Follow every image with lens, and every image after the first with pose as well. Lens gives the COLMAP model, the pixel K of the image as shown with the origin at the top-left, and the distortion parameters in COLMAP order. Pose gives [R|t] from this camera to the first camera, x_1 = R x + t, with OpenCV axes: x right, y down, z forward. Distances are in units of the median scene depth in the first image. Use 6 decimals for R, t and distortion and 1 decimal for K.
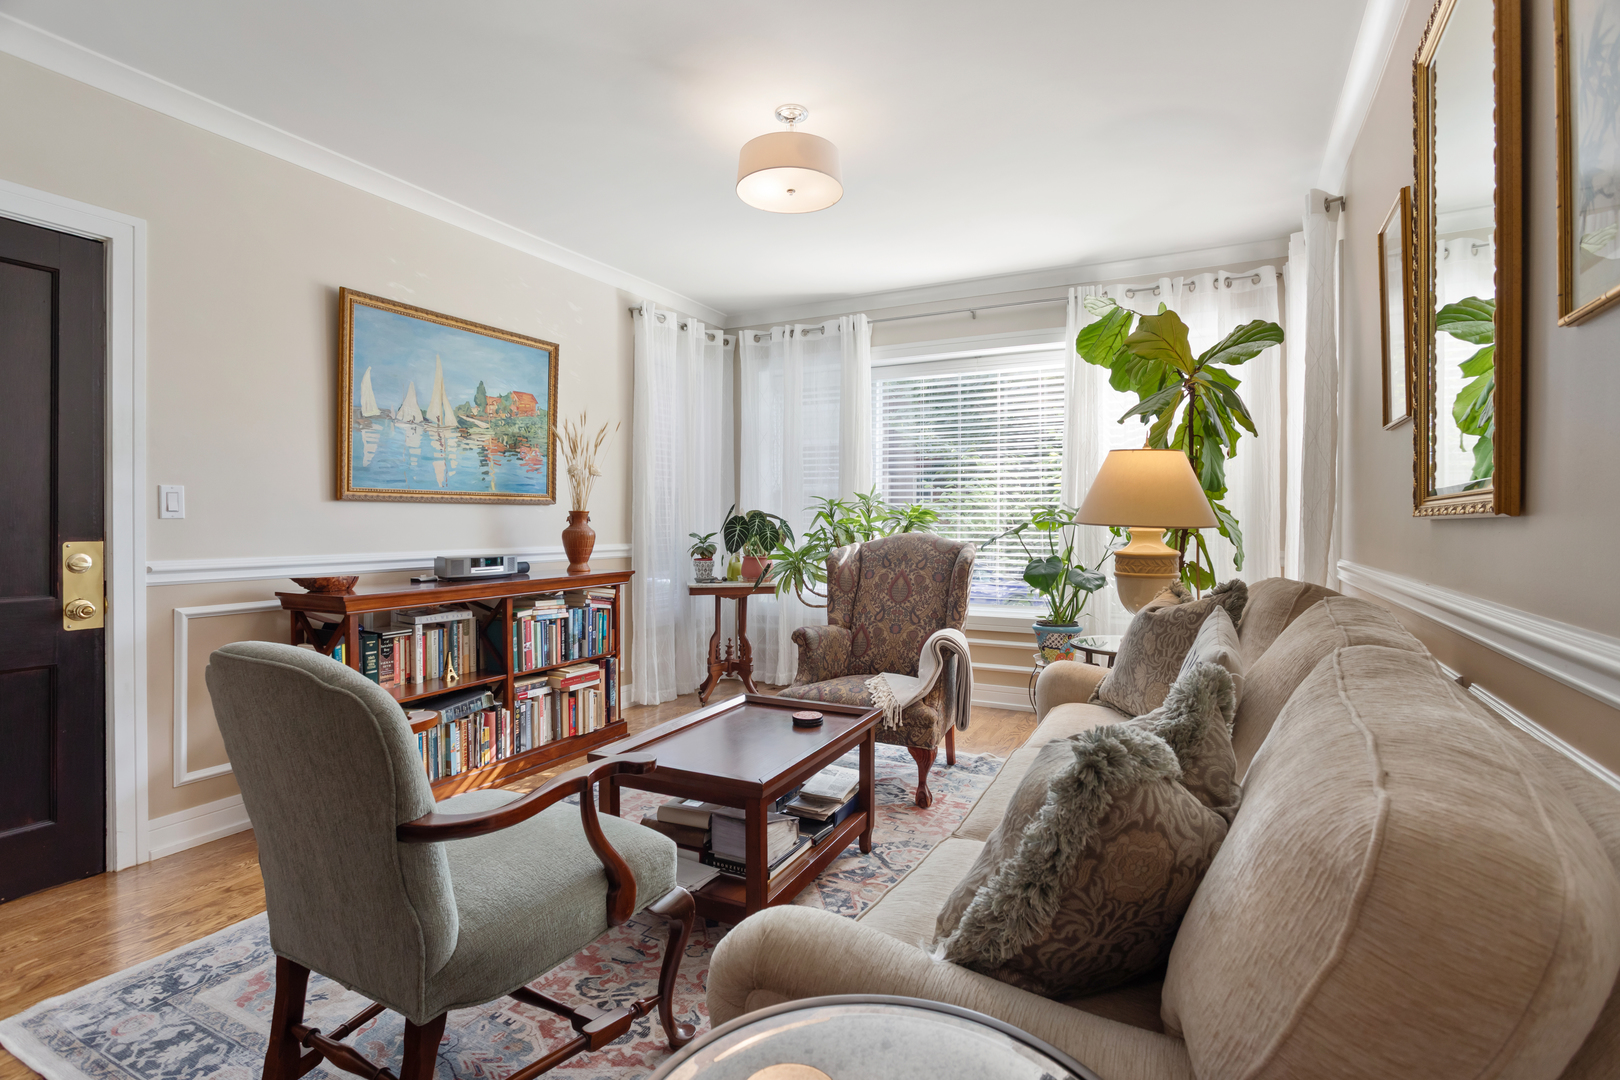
lens RADIAL K [[776.3, 0, 810.0], [0, 776.3, 540.0], [0, 0, 1]] dist [-0.021980, 0.000231]
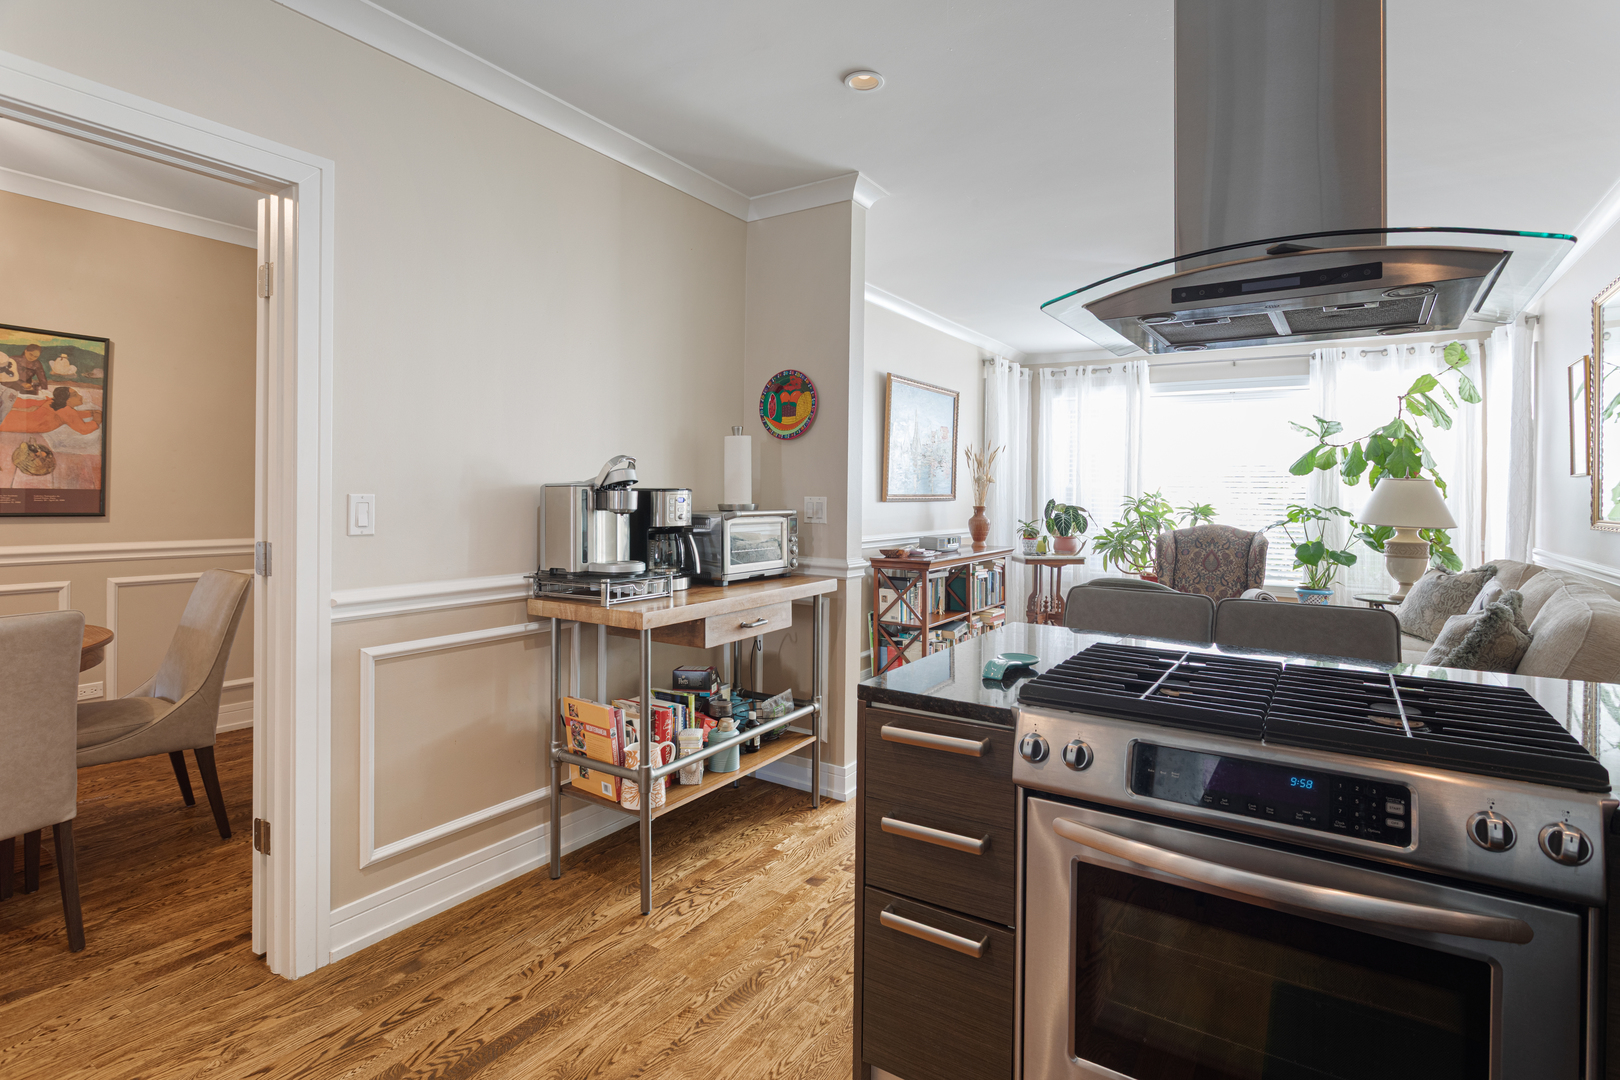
lens RADIAL K [[810.0, 0, 826.9], [0, 810.0, 495.0], [0, 0, 1]] dist [0.000667, -0.000086]
pose [[0.996969, 0.012033, -0.076868, -0.504610], [-0.013404, 0.999760, -0.017356, -0.029373], [0.076641, 0.018333, 0.996890, -0.613527]]
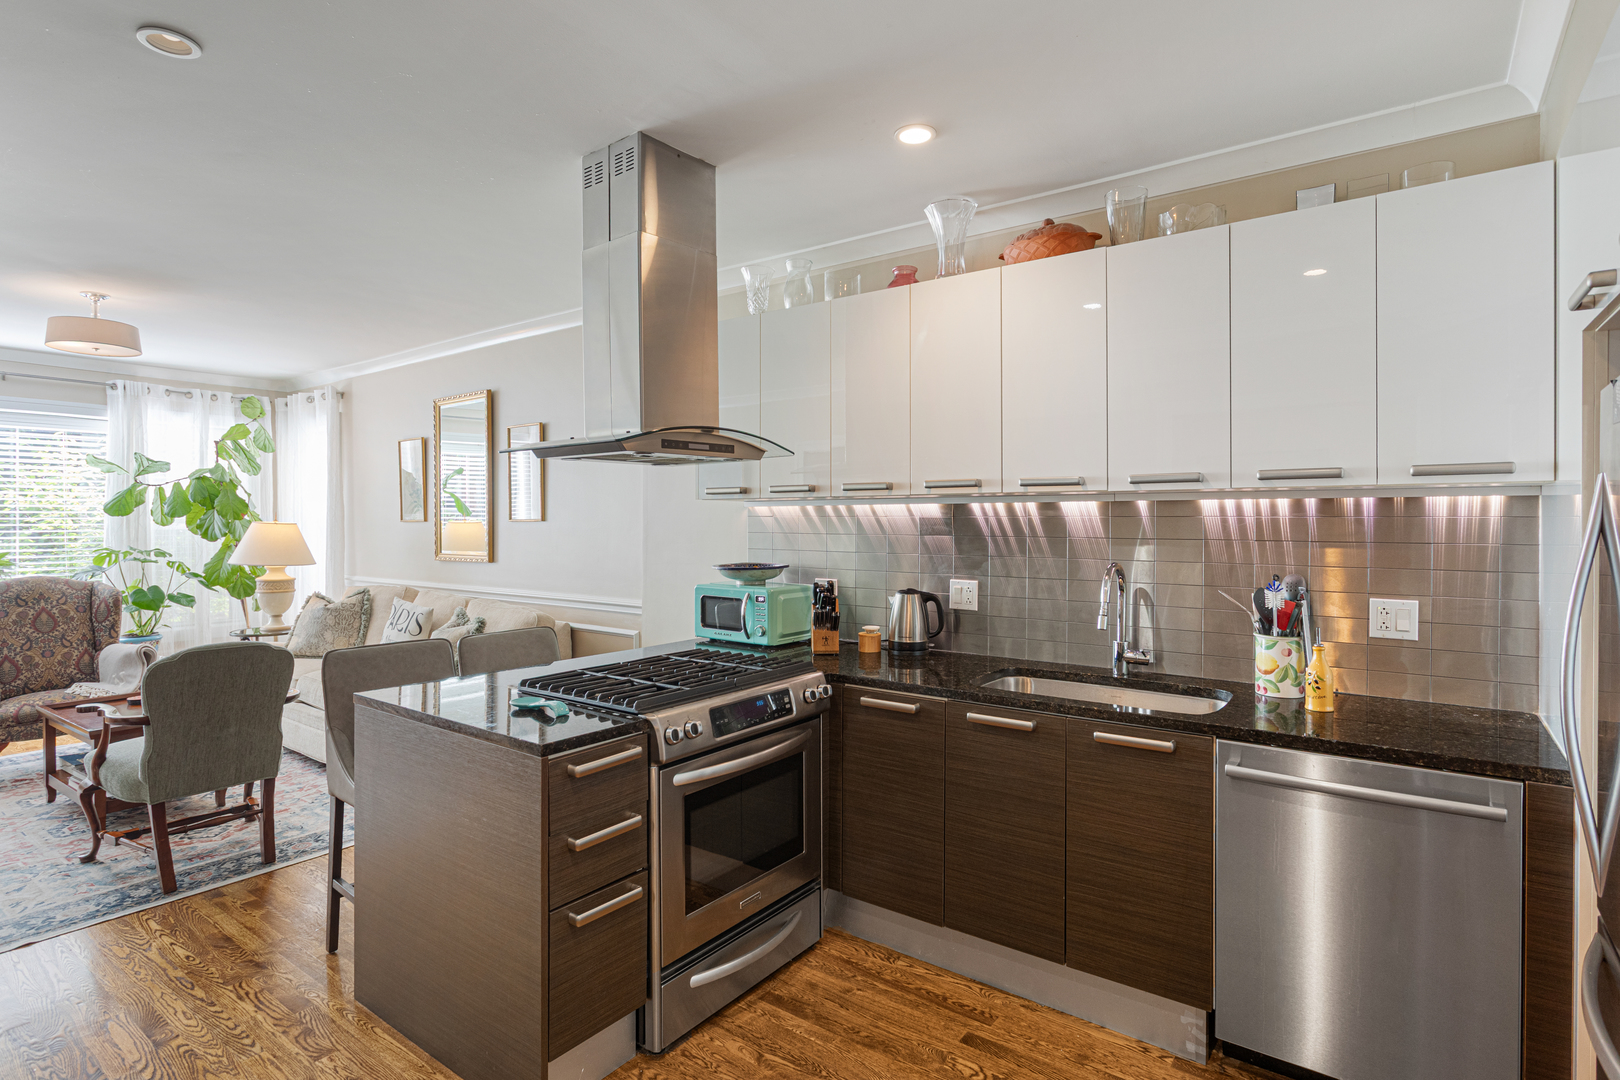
lens RADIAL K [[822.1, 0, 812.4], [0, 822.1, 524.0], [0, 0, 1]] dist [0.001645, 0.000219]
pose [[0.149239, -0.004455, 0.988791, -1.009436], [0.020715, 0.999784, 0.001378, -0.070588], [-0.988584, 0.020277, 0.149299, -0.418488]]
